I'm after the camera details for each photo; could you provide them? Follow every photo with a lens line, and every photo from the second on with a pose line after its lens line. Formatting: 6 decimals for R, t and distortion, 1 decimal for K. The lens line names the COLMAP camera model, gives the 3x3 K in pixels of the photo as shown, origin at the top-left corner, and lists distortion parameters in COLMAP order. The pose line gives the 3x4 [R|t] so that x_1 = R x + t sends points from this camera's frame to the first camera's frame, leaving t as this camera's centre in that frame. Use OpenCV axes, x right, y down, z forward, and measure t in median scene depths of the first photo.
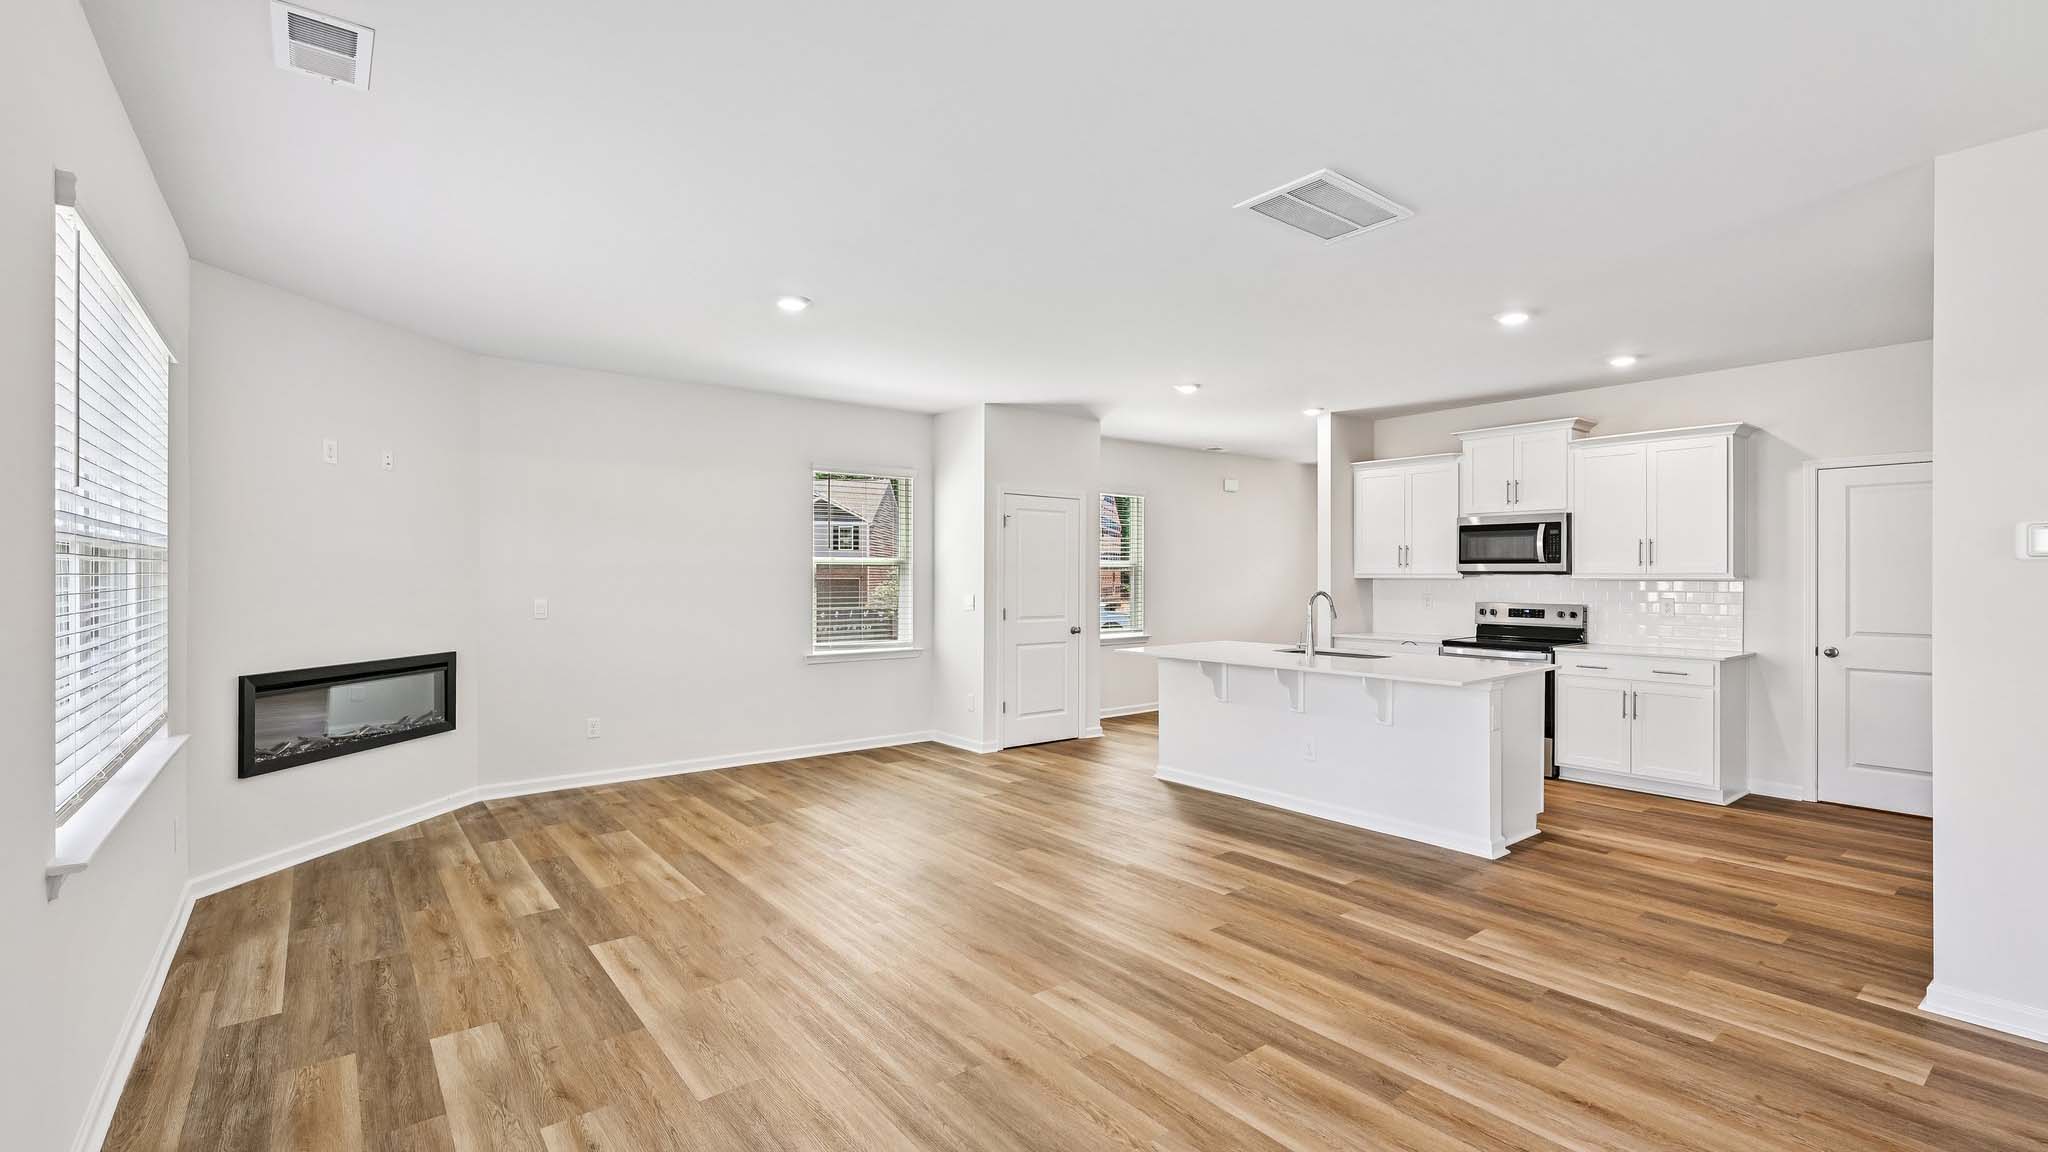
lens RADIAL K [[895.8, 0, 1018.0], [0, 895.8, 577.5], [0, 0, 1]] dist [0.001616, 0.000482]
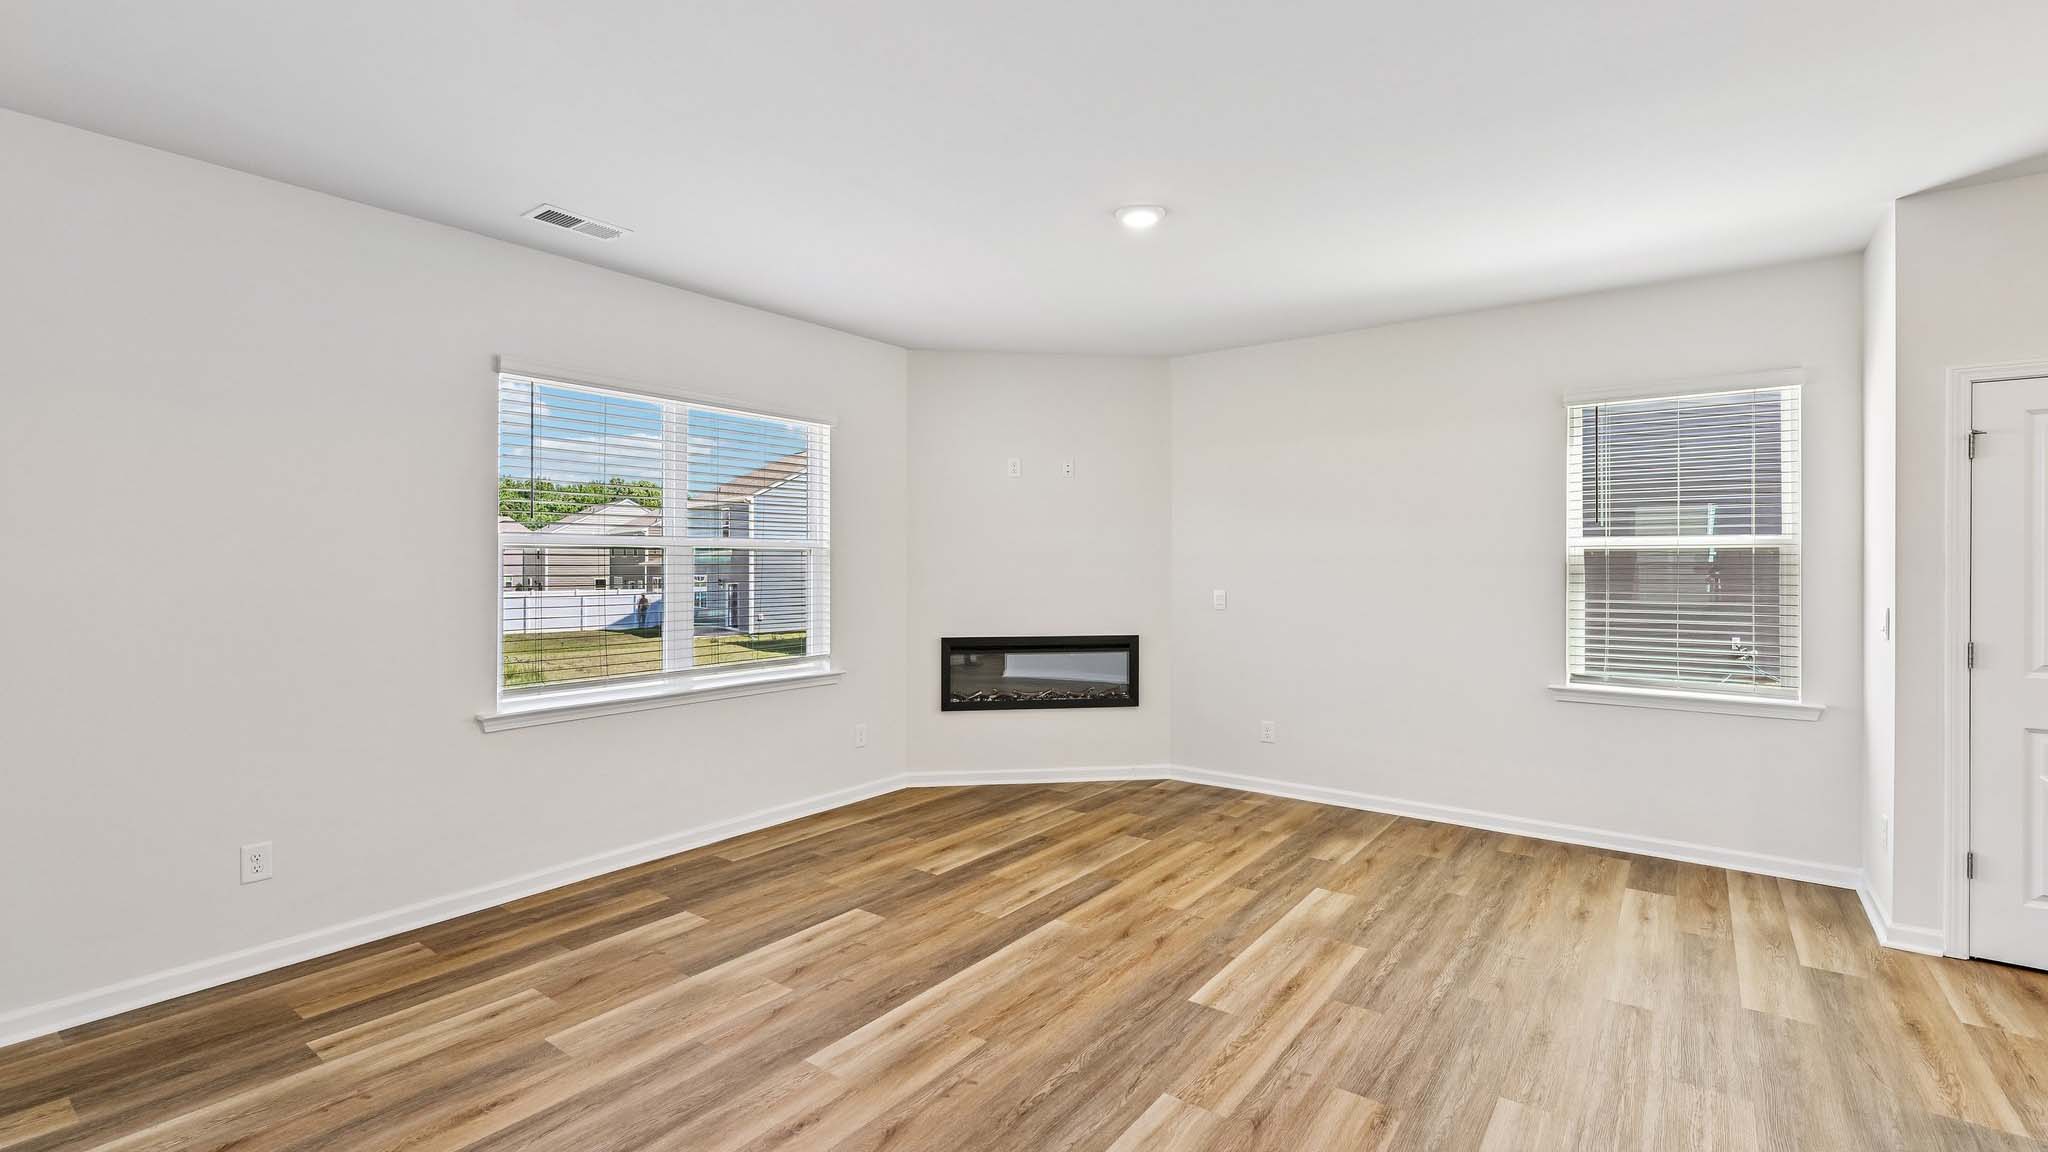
lens RADIAL K [[895.8, 0, 1019.0], [0, 895.8, 566.0], [0, 0, 1]] dist [0.001616, 0.000482]
pose [[0.258113, 0.001783, -0.966113, 0.371654], [-0.002286, 0.999997, 0.001234, -0.002879], [0.966112, 0.001890, 0.258116, 0.546793]]
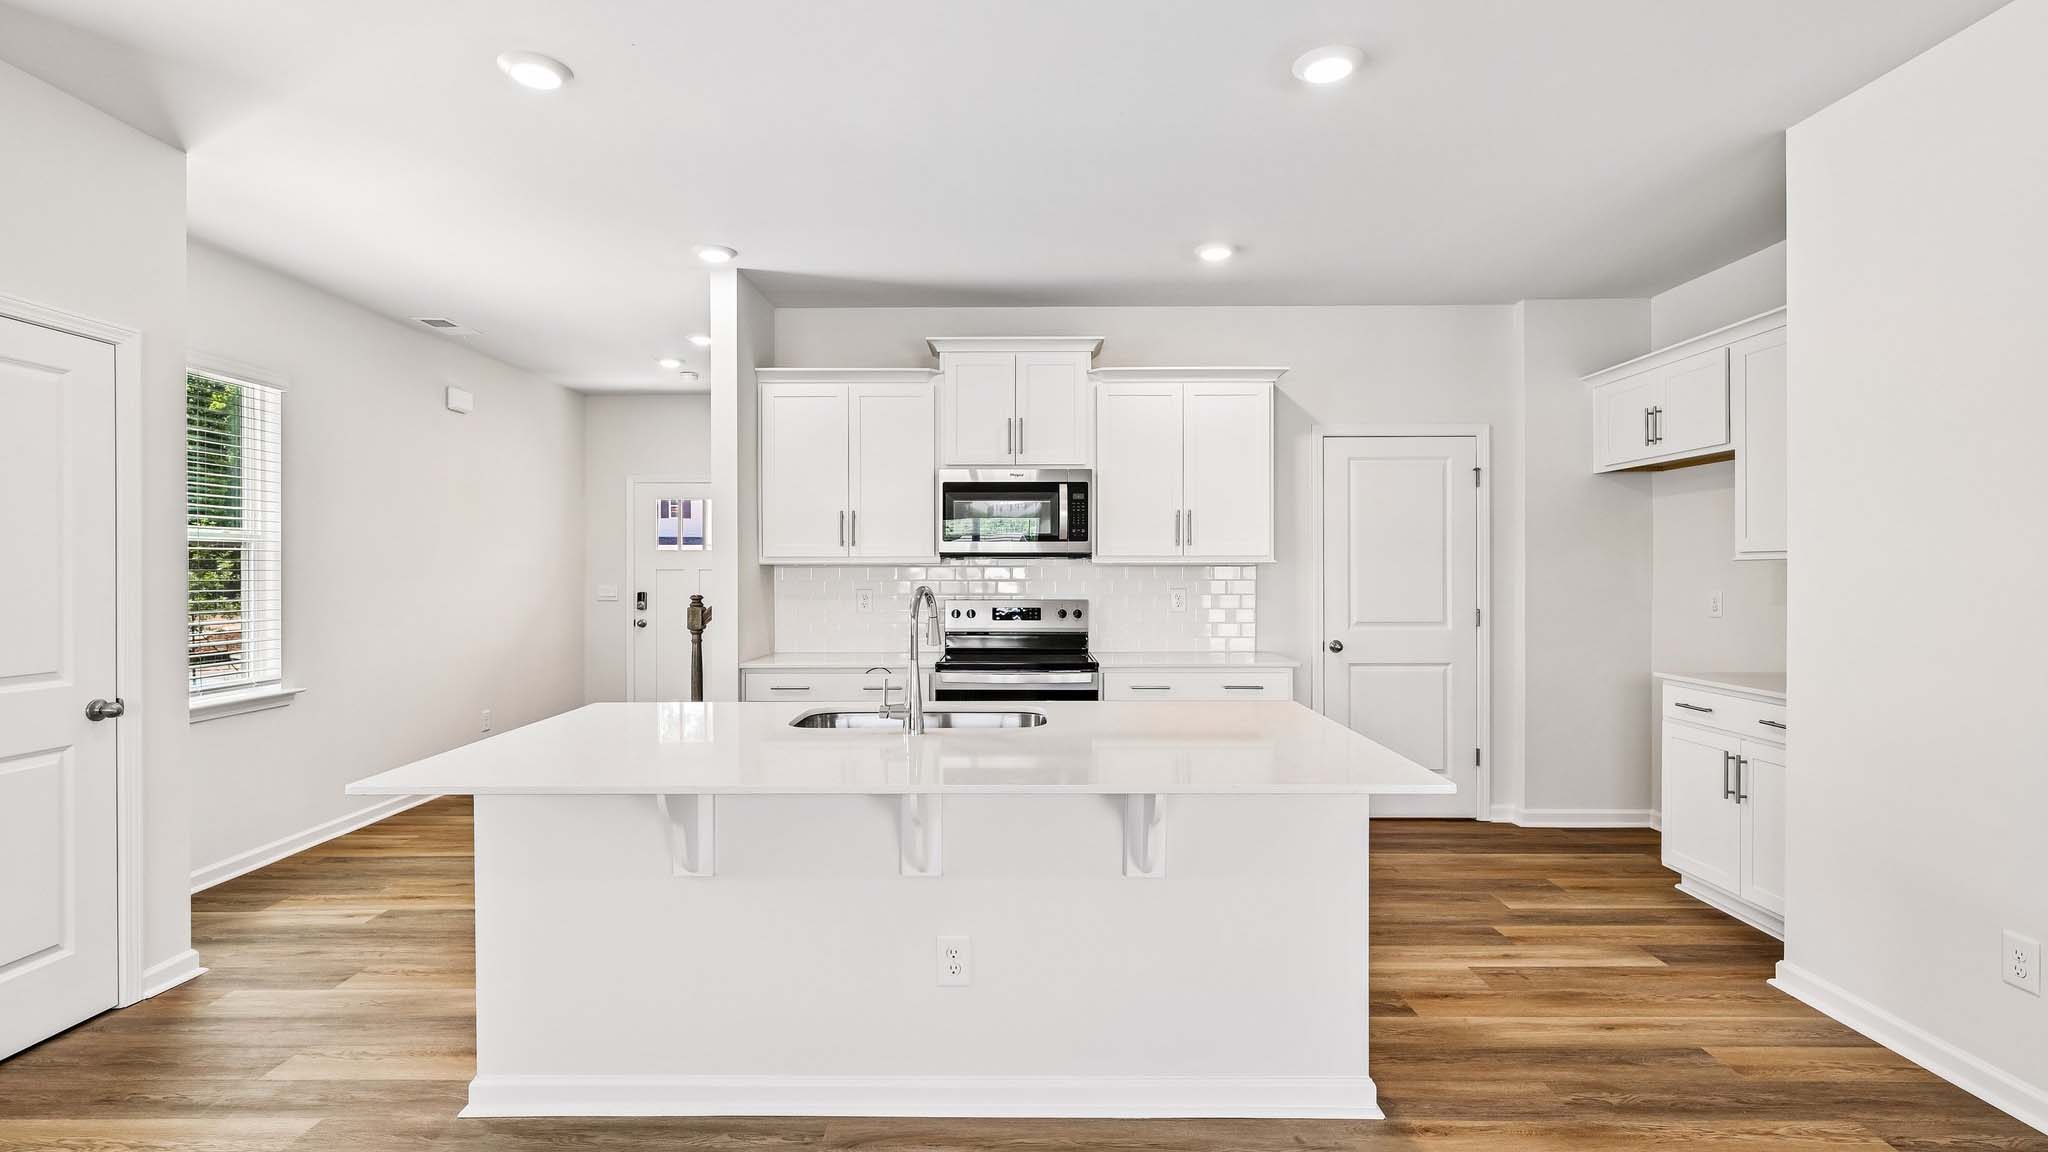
lens RADIAL K [[930.6, 0, 1019.4], [0, 930.6, 576.5], [0, 0, 1]] dist [-0.002217, -0.000135]
pose [[0.622339, -0.008043, 0.782706, 0.003184], [0.005081, 0.999968, 0.006236, 0.007702], [-0.782731, 0.000096, 0.622360, 0.659858]]
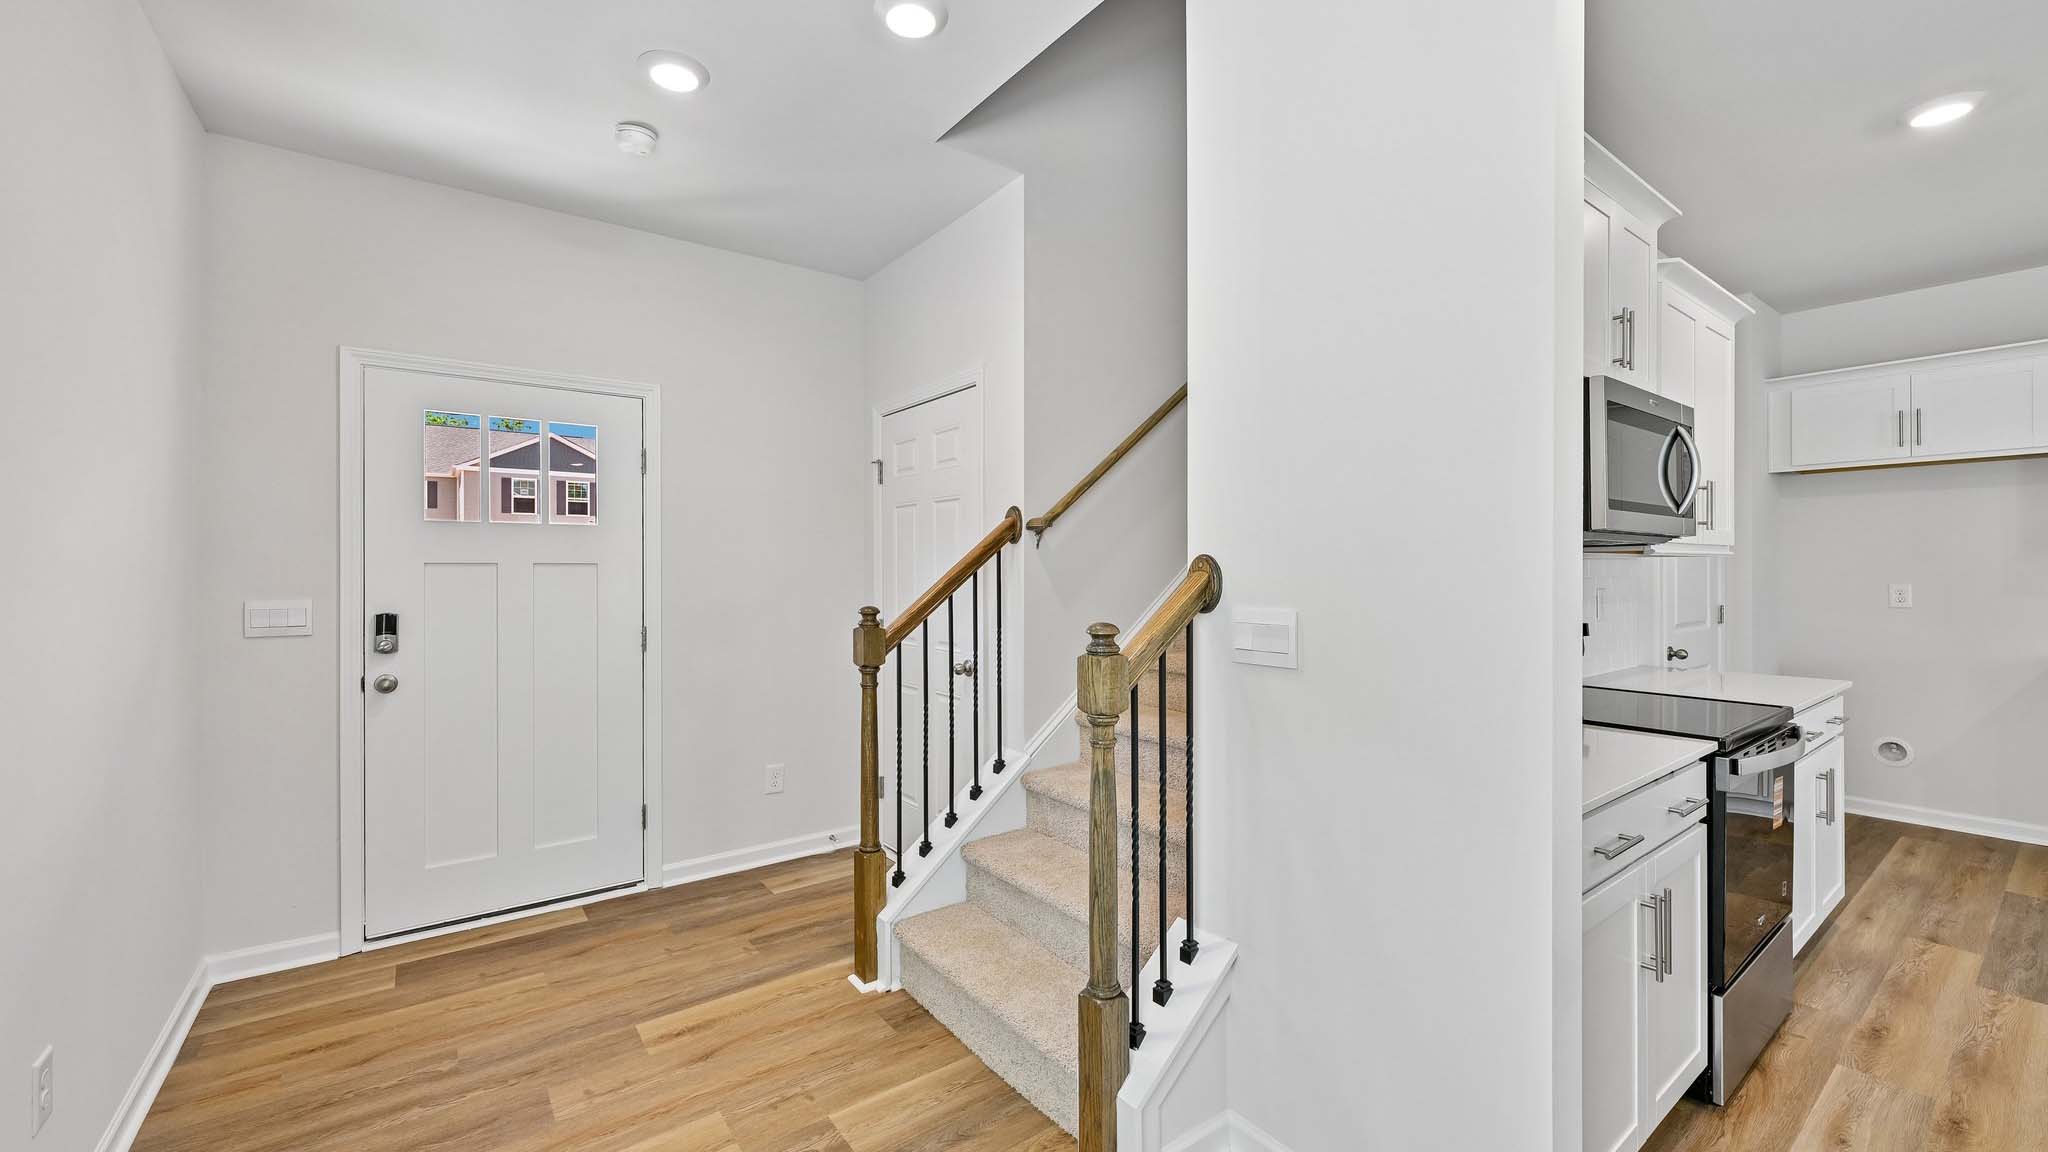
lens RADIAL K [[805.7, 0, 1013.2], [0, 805.7, 569.2], [0, 0, 1]] dist [-0.002856, 0.000415]
pose [[0.032260, -0.003180, 0.999474, 0.209893], [0.005294, 0.999981, 0.003010, 0.007649], [-0.999466, 0.005194, 0.032276, 1.492851]]
